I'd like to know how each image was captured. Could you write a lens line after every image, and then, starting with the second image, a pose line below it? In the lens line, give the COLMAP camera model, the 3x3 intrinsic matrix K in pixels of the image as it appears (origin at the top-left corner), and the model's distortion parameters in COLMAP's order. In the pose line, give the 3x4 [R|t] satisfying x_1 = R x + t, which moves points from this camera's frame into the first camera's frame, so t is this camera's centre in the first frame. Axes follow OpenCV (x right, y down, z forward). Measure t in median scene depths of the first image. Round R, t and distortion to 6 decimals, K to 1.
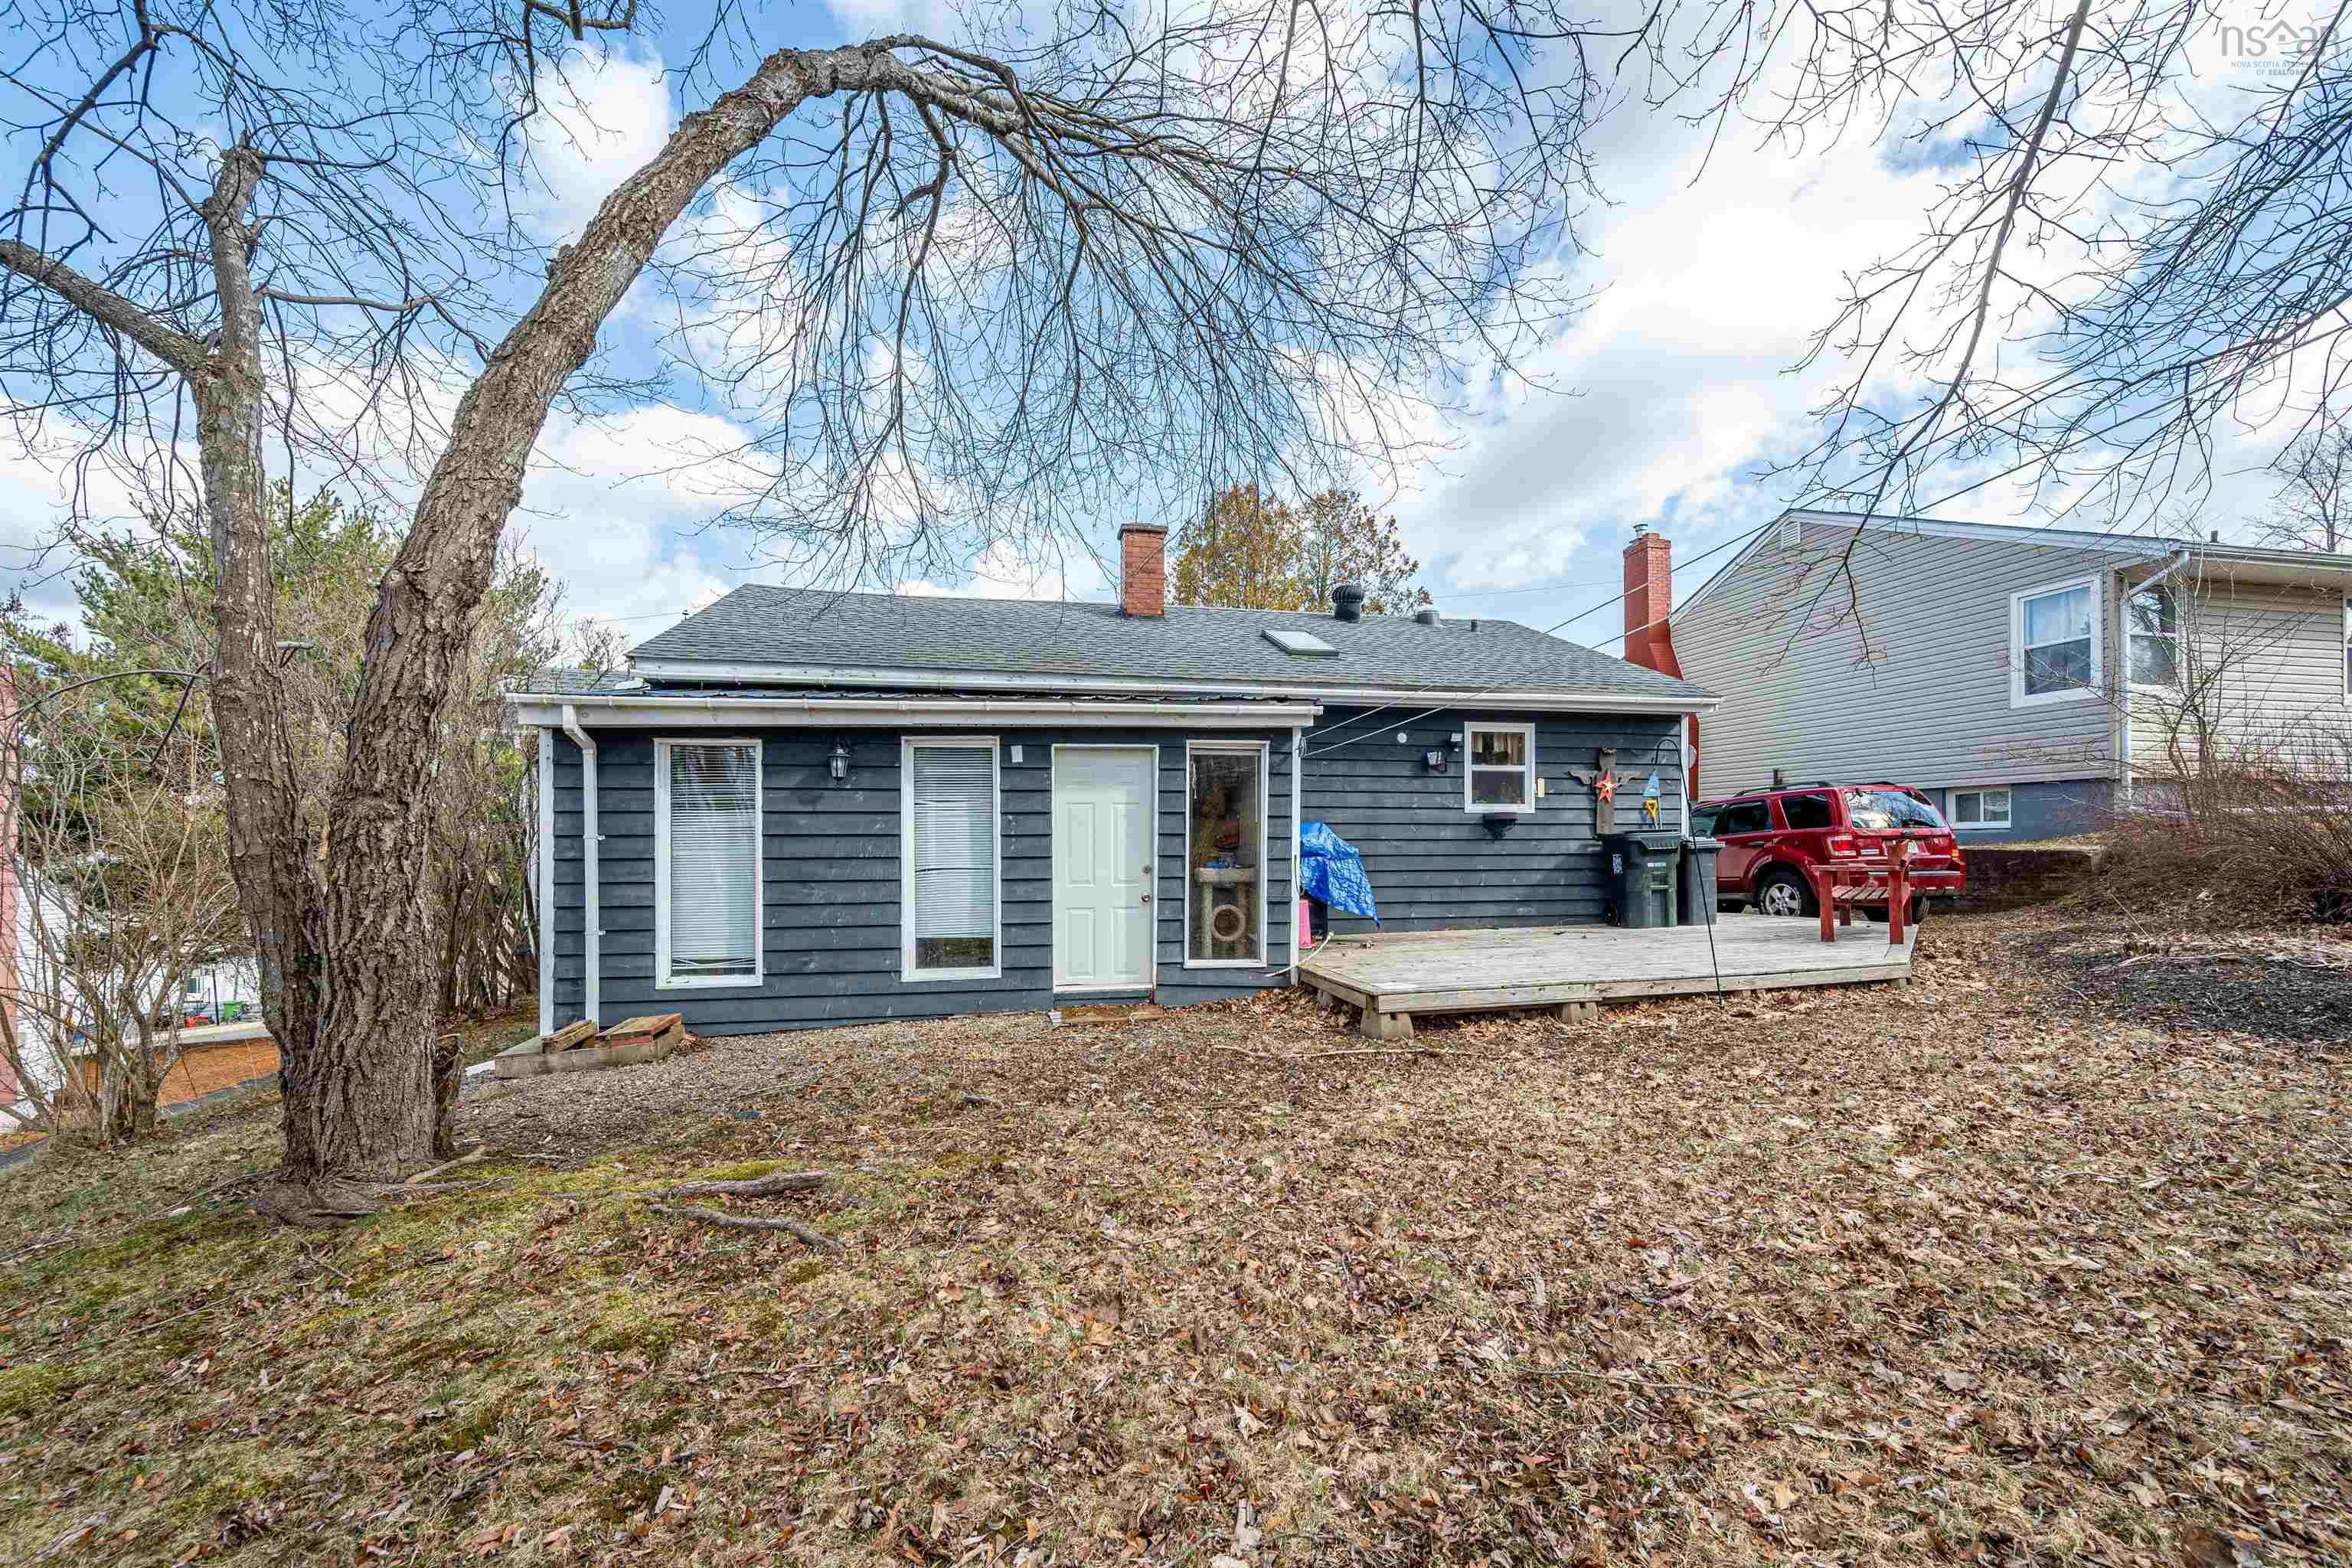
lens RADIAL K [[940.0, 0, 1227.3], [0, 940.0, 864.8], [0, 0, 1]] dist [0.001937, -0.000722]
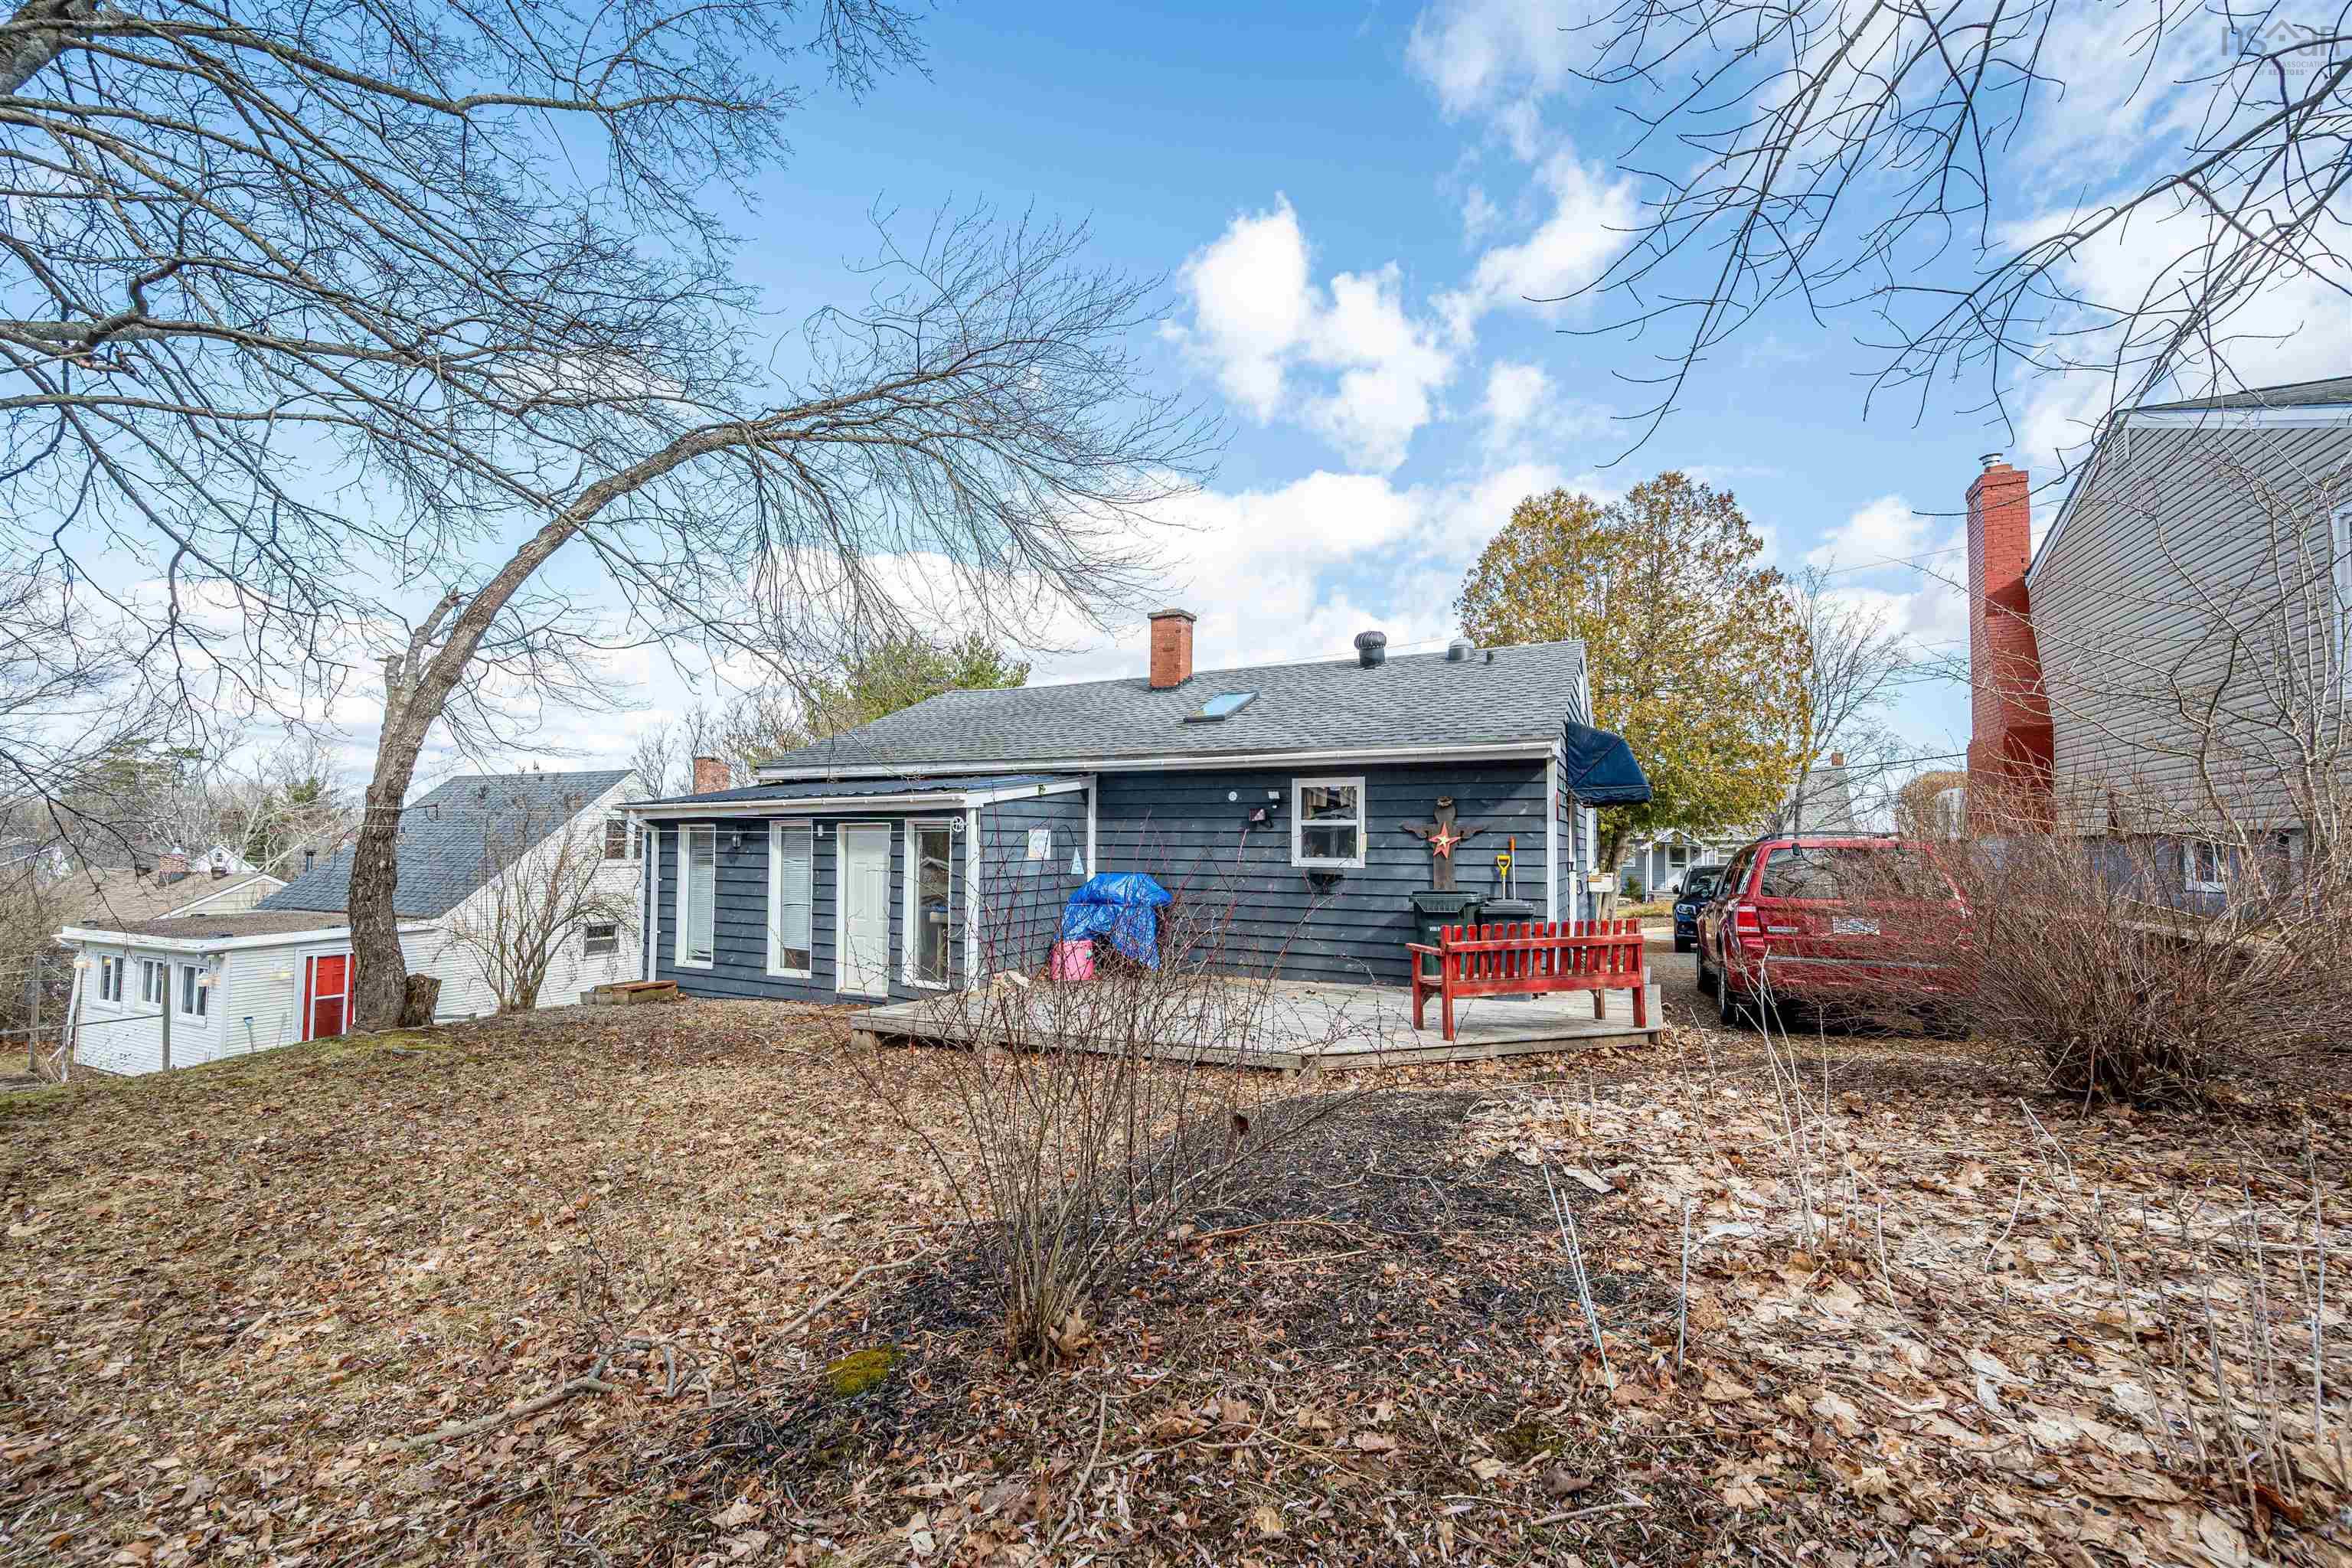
lens RADIAL K [[940.0, 0, 1218.0], [0, 940.0, 839.9], [0, 0, 1]] dist [0.001937, -0.000722]
pose [[0.789380, 0.007486, -0.613860, 1.201970], [-0.027425, 0.999357, -0.023079, -0.085674], [0.613292, 0.035054, 0.789078, 0.197230]]
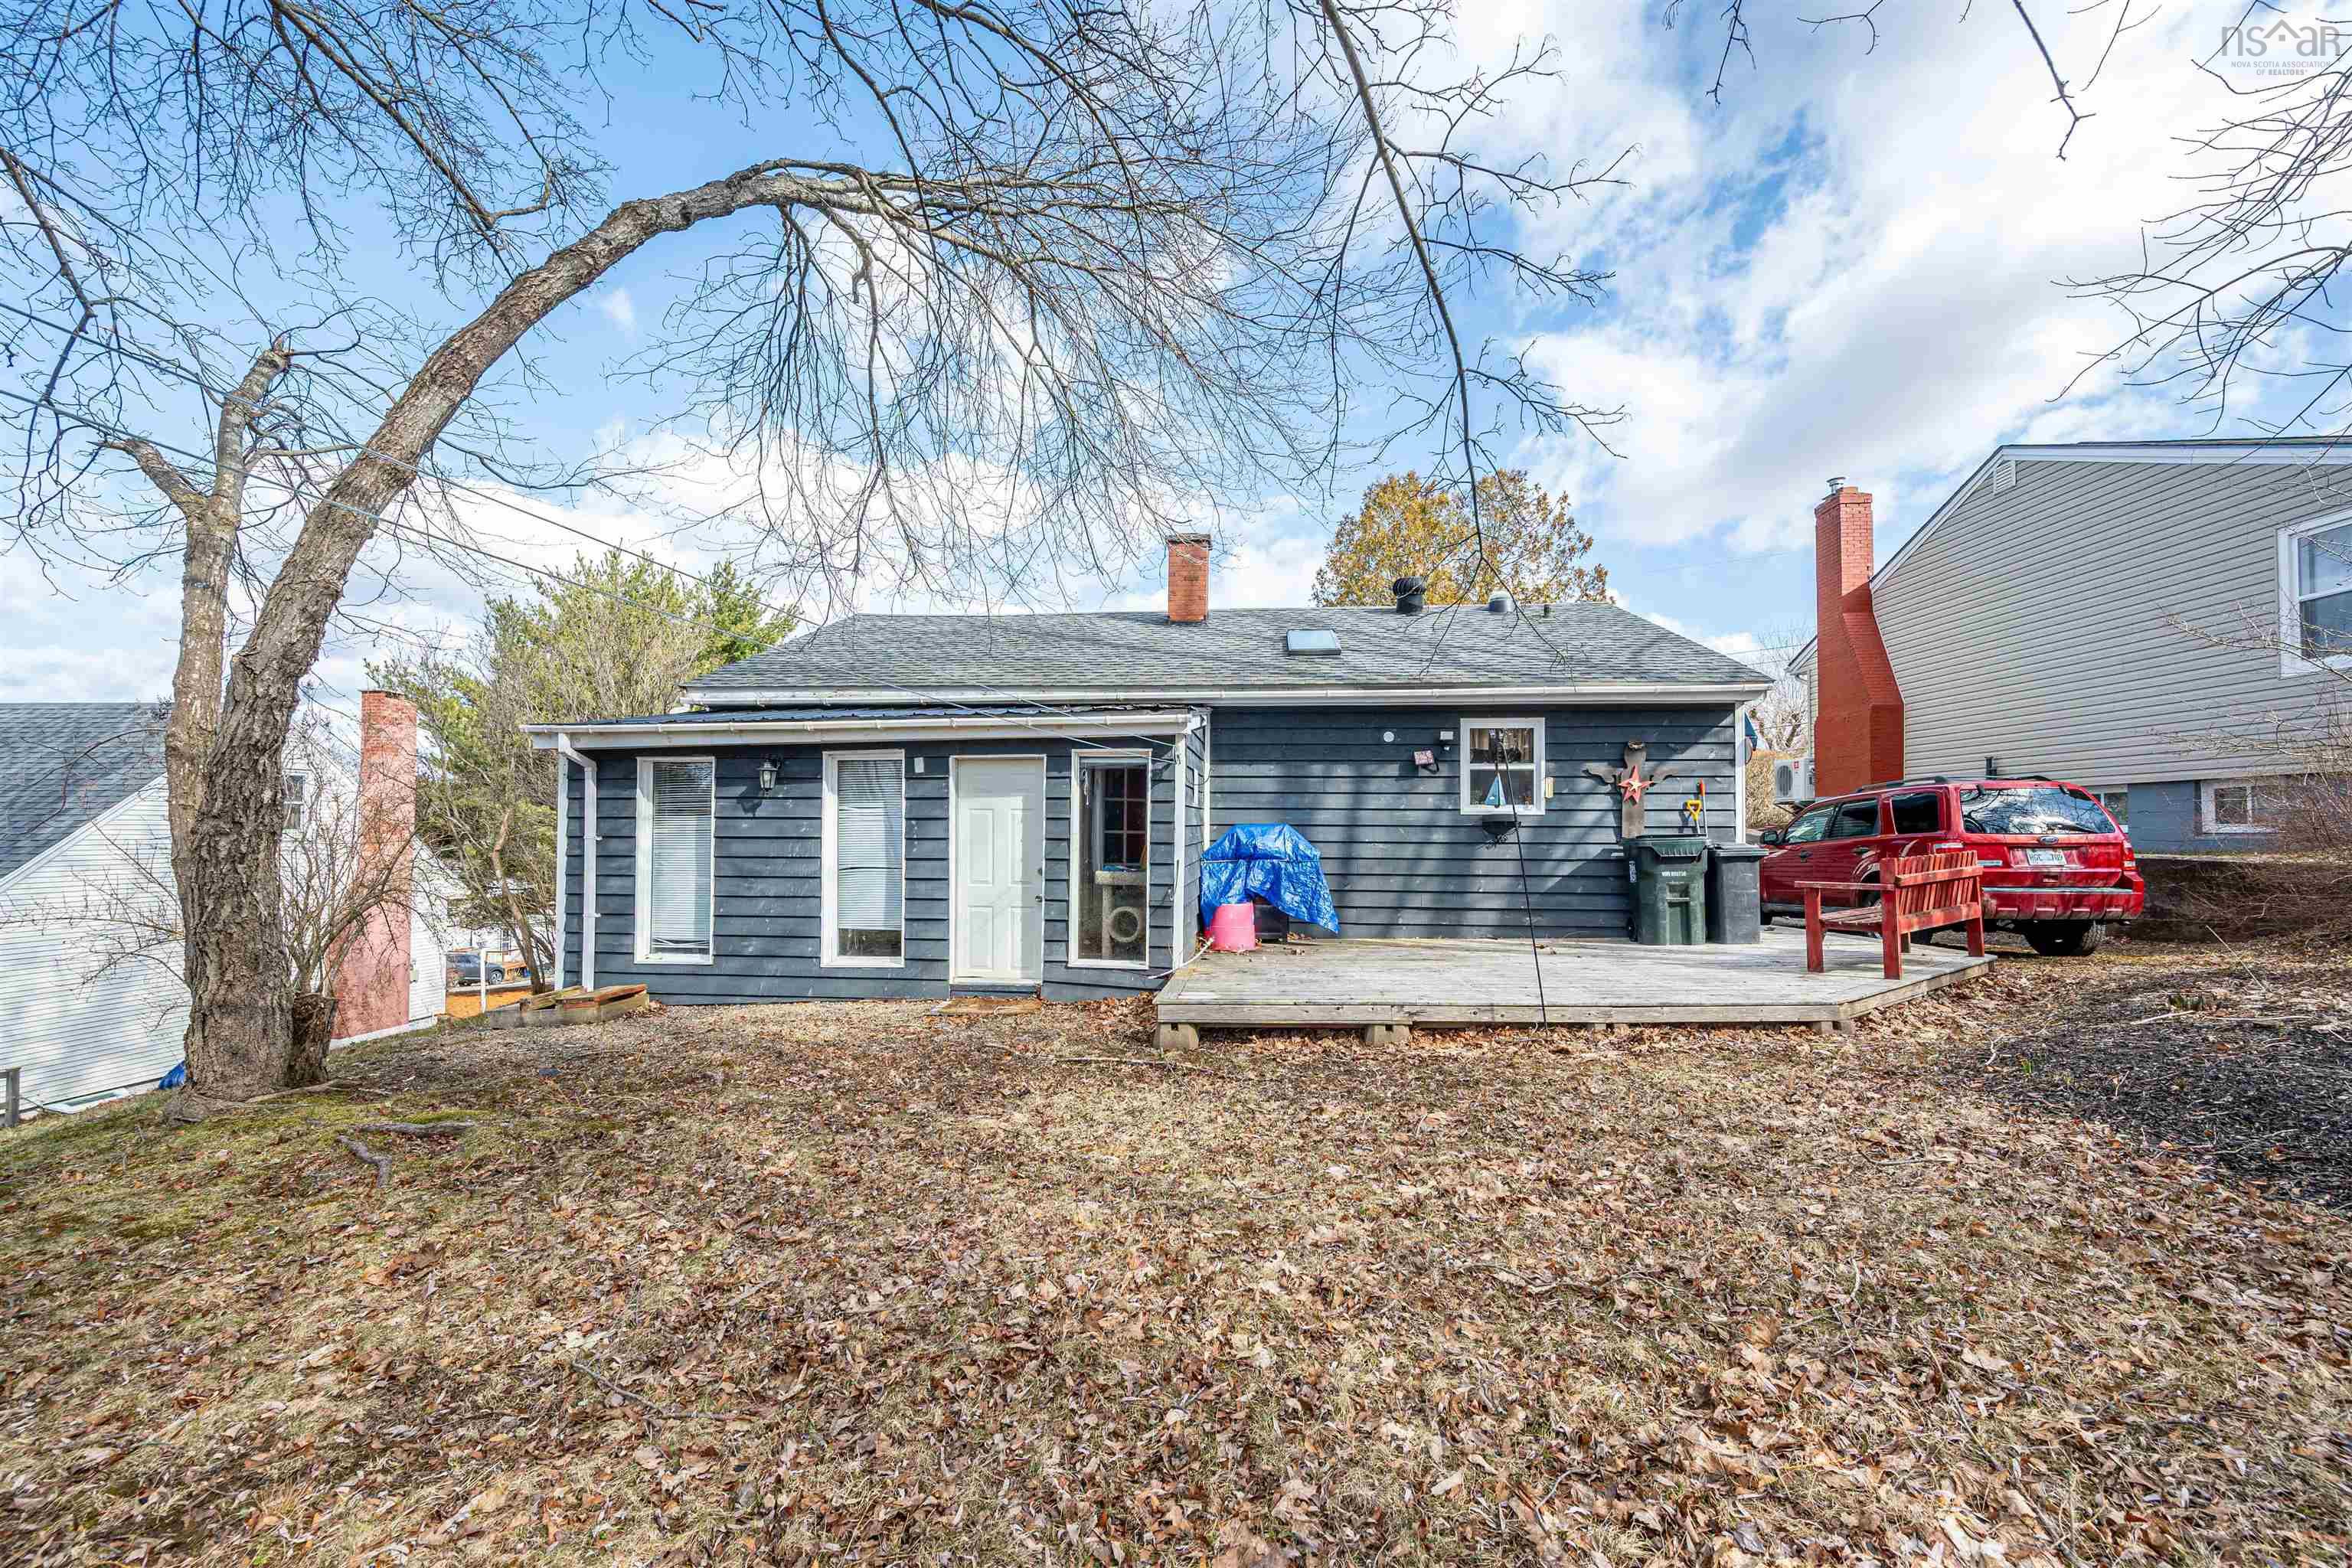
lens RADIAL K [[940.0, 0, 1234.5], [0, 940.0, 828.8], [0, 0, 1]] dist [0.001937, -0.000722]
pose [[0.959357, 0.007668, -0.282090, 0.439732], [-0.014881, 0.999615, -0.023438, -0.022416], [0.281801, 0.026683, 0.959102, 0.046176]]
